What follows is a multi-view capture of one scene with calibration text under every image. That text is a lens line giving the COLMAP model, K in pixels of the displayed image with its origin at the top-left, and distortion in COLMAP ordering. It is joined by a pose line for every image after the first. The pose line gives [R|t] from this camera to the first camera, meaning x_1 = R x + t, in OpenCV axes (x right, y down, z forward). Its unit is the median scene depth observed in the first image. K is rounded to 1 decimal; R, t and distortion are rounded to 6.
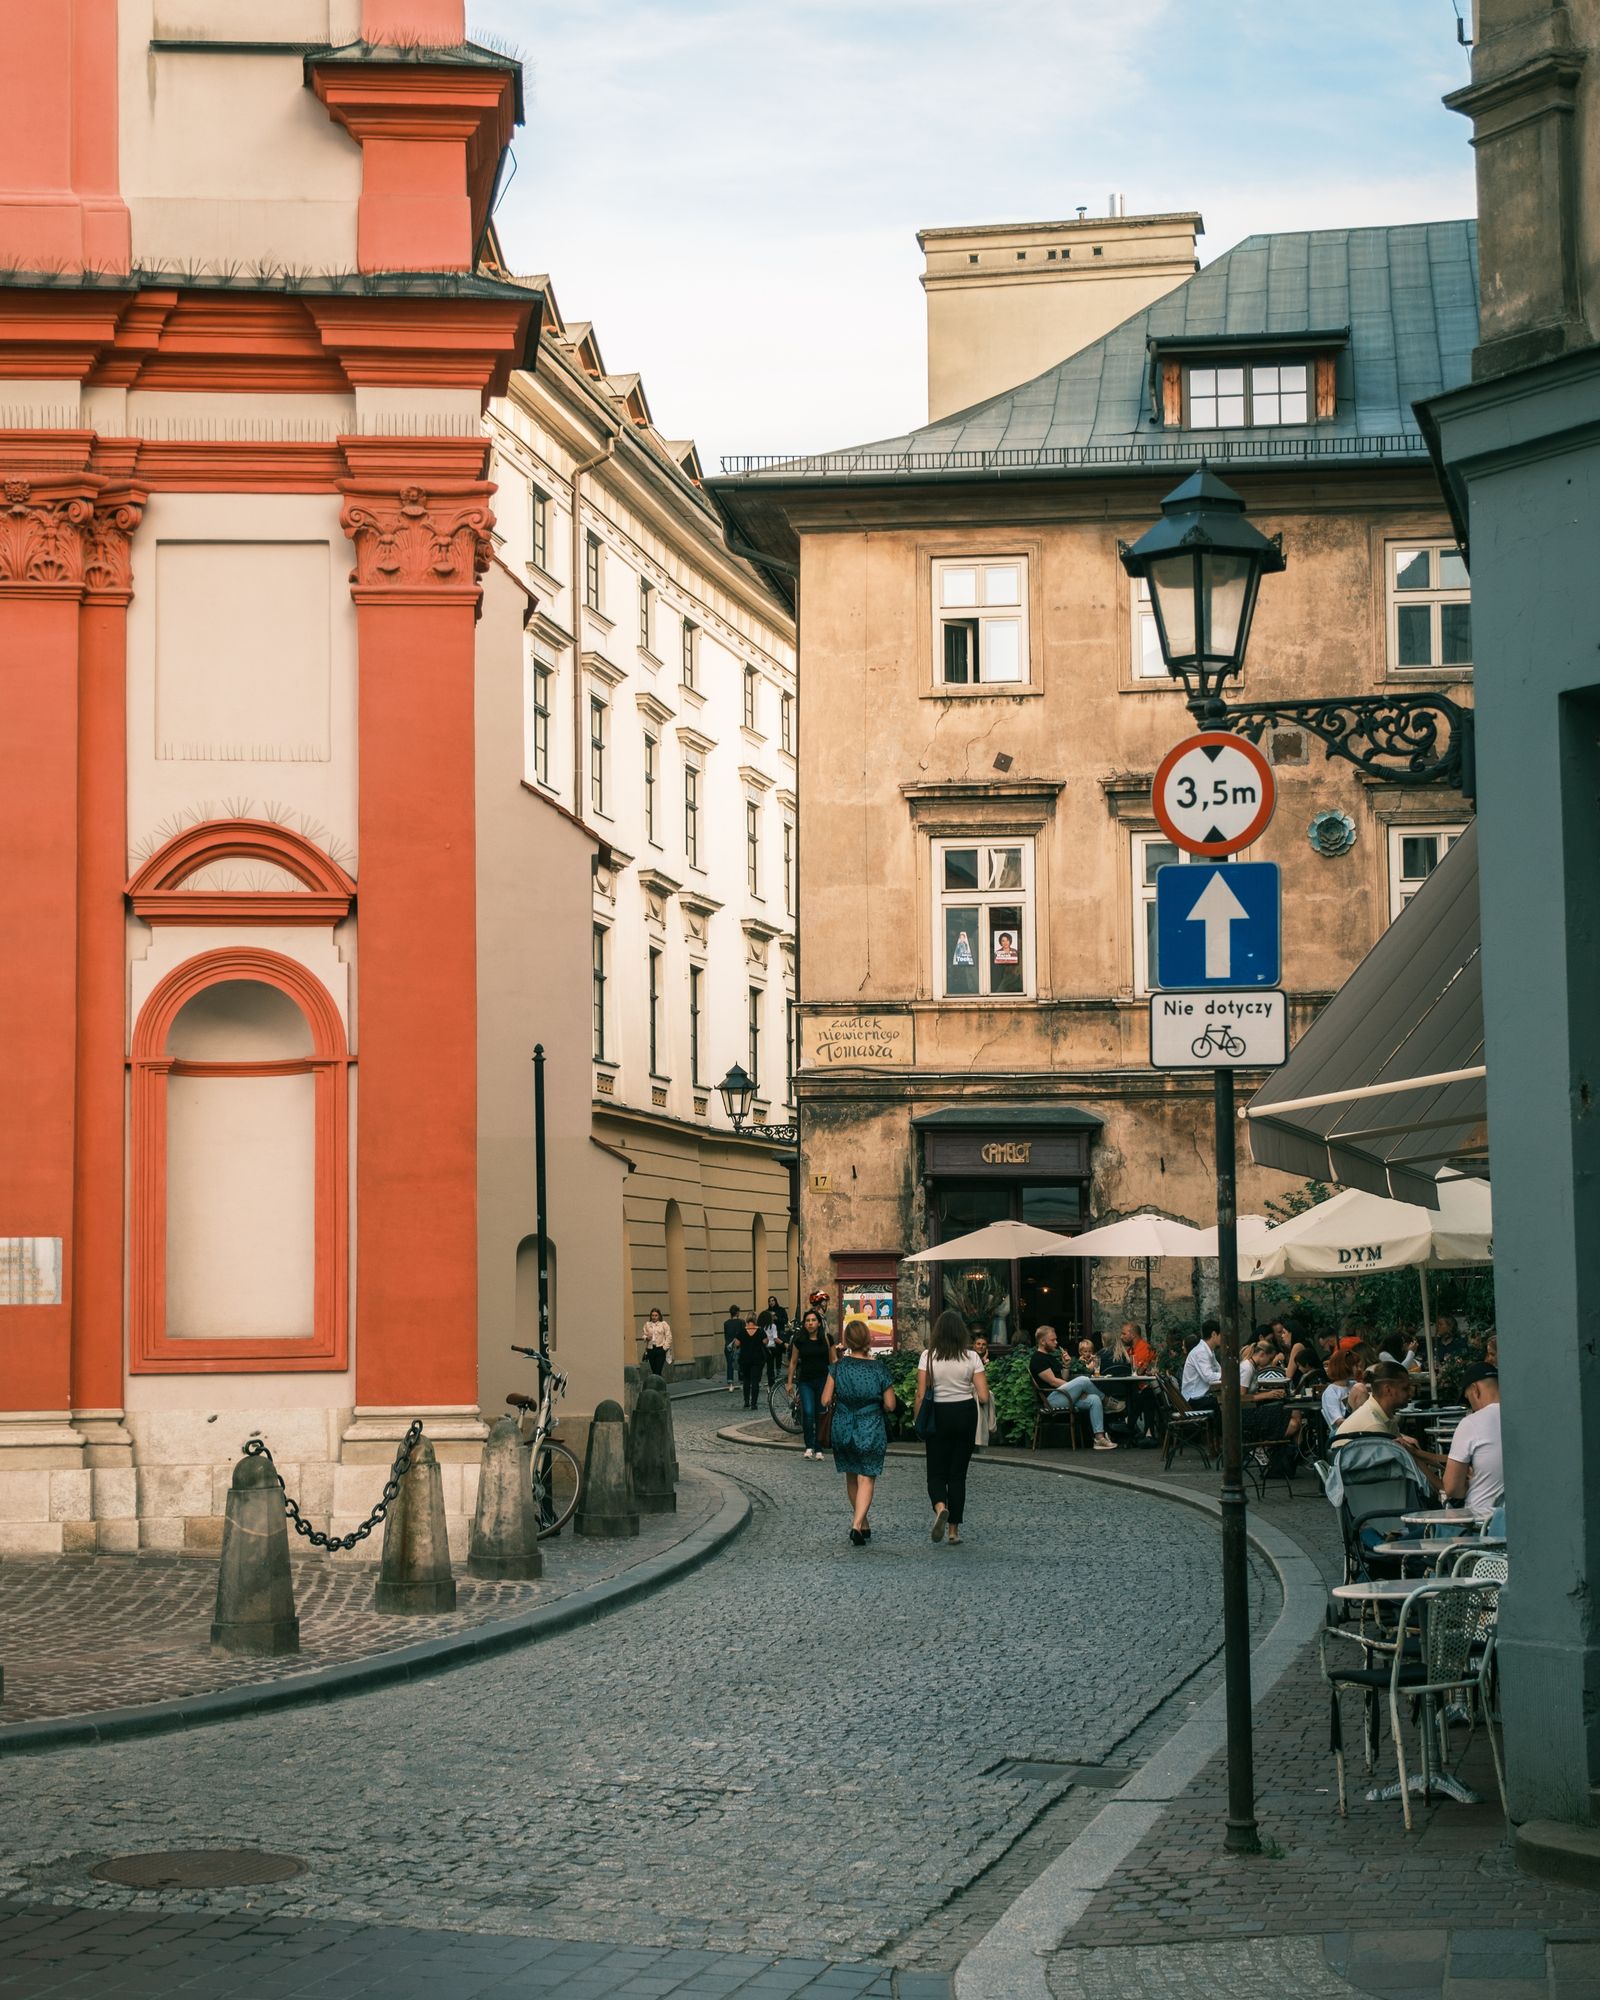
lens RADIAL K [[3268.1, 0, 800.0], [0, 3268.1, 1000.0], [0, 0, 1]] dist [0.035338, 0.119286]
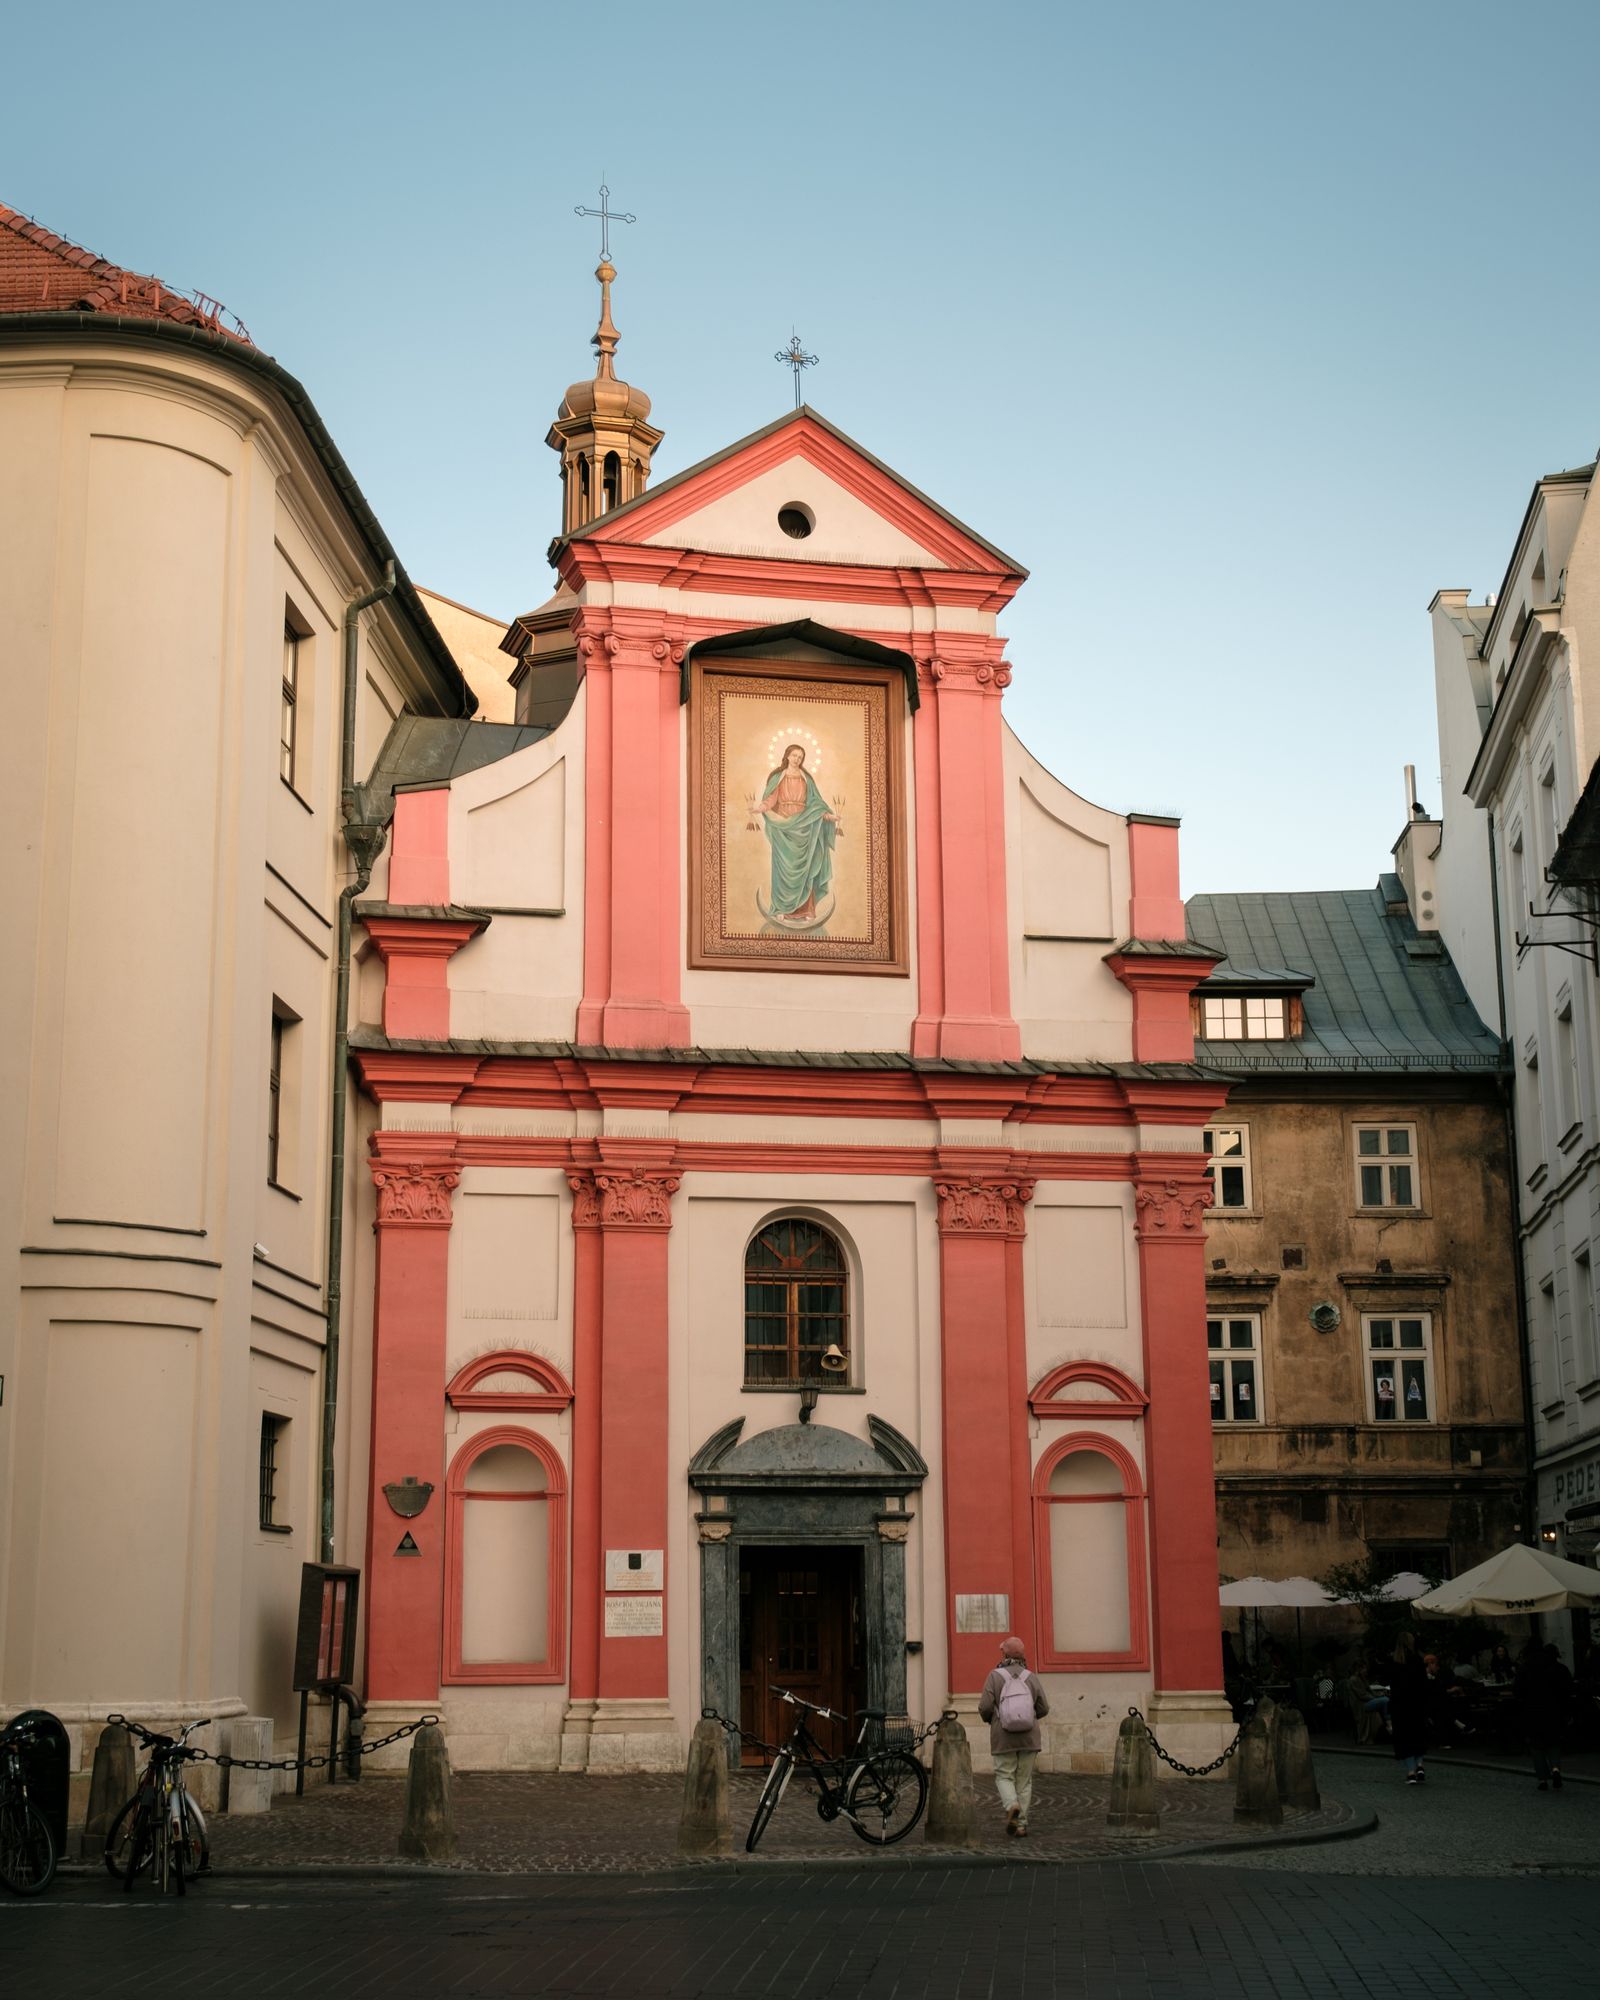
lens RADIAL K [[2840.5, 0, 800.0], [0, 2840.5, 1000.0], [0, 0, 1]] dist [0.046604, -0.013141]
pose [[0.989543, 0.029114, 0.141268, -0.550132], [-0.010408, 0.991276, -0.131389, -0.043711], [-0.143861, 0.128545, 0.981214, -0.551037]]
